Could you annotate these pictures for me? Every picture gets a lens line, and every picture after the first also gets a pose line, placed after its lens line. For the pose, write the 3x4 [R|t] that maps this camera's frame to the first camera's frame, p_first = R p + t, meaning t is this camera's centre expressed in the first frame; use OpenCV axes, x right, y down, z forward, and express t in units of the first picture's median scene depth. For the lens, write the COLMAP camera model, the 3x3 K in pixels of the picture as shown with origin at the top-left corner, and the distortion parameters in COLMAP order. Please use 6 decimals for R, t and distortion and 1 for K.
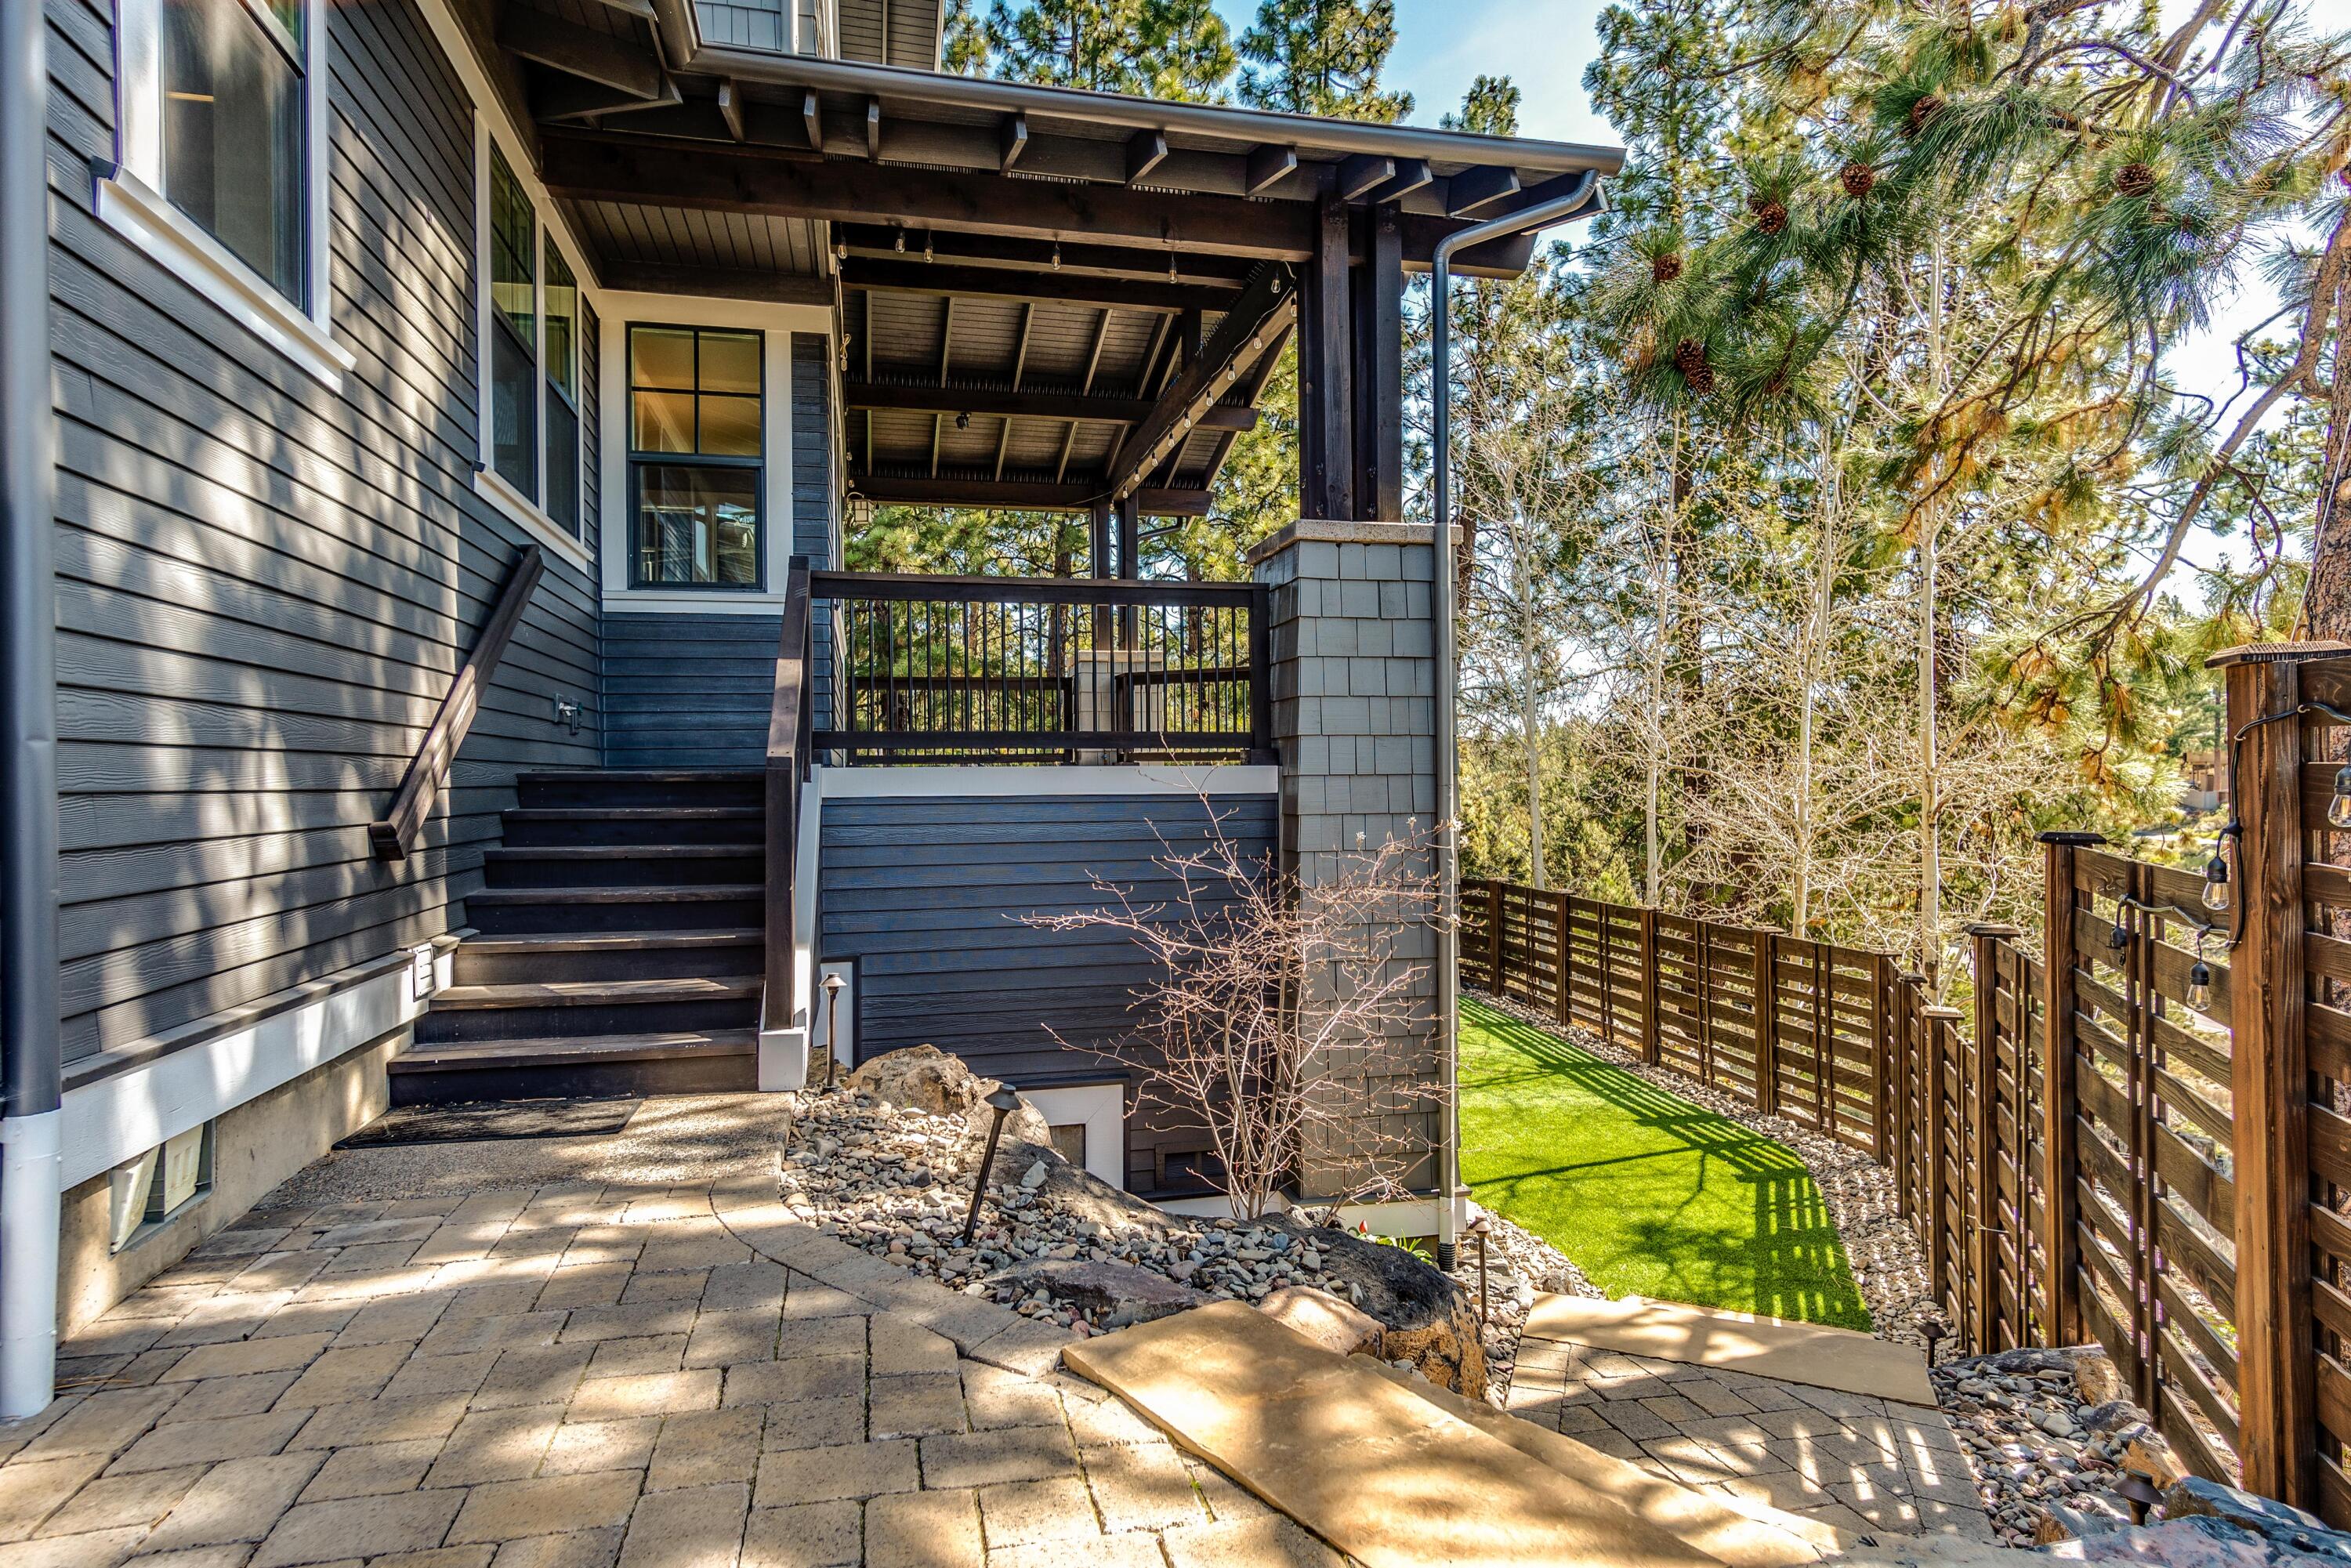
lens RADIAL K [[1234.2, 0, 1175.5], [0, 1234.2, 784.0], [0, 0, 1]] dist [0.003443, 0.000792]
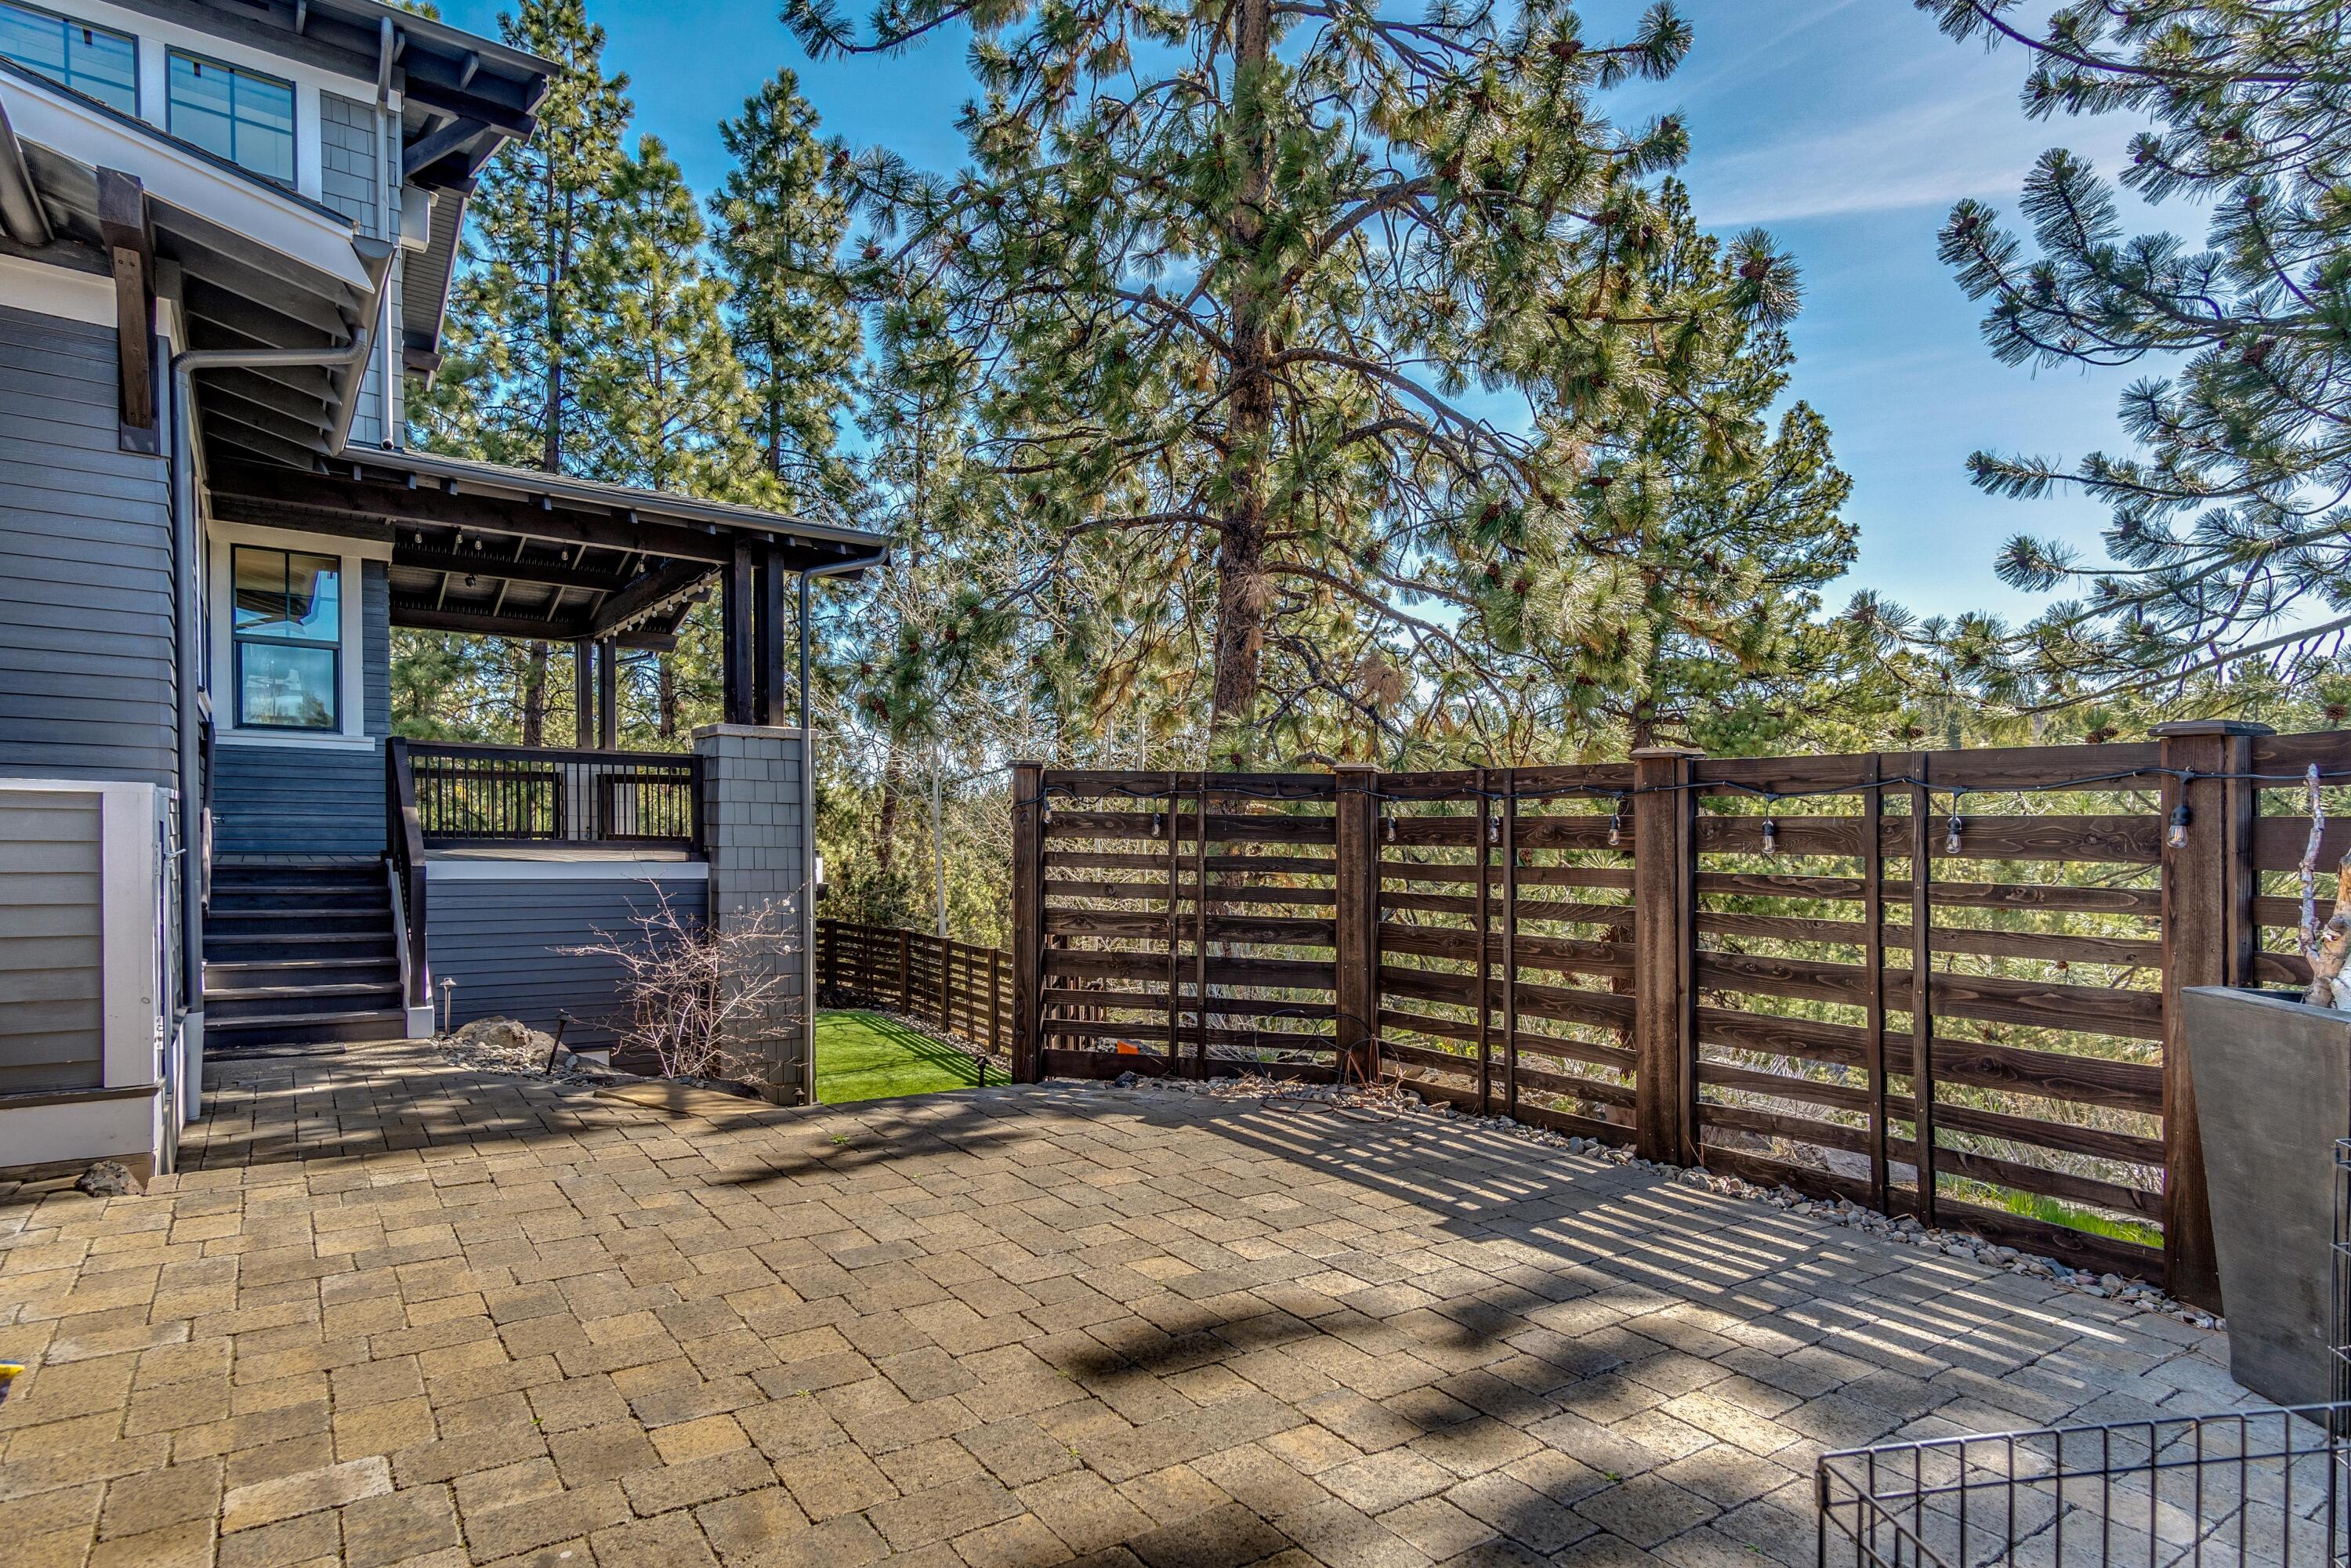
lens RADIAL K [[1272.7, 0, 1166.0], [0, 1272.7, 916.3], [0, 0, 1]] dist [0.001733, 0.000341]
pose [[0.927825, 0.001078, 0.373014, 0.014085], [-0.025938, 0.997762, 0.061635, -0.064884], [-0.372112, -0.066862, 0.925776, -0.856022]]
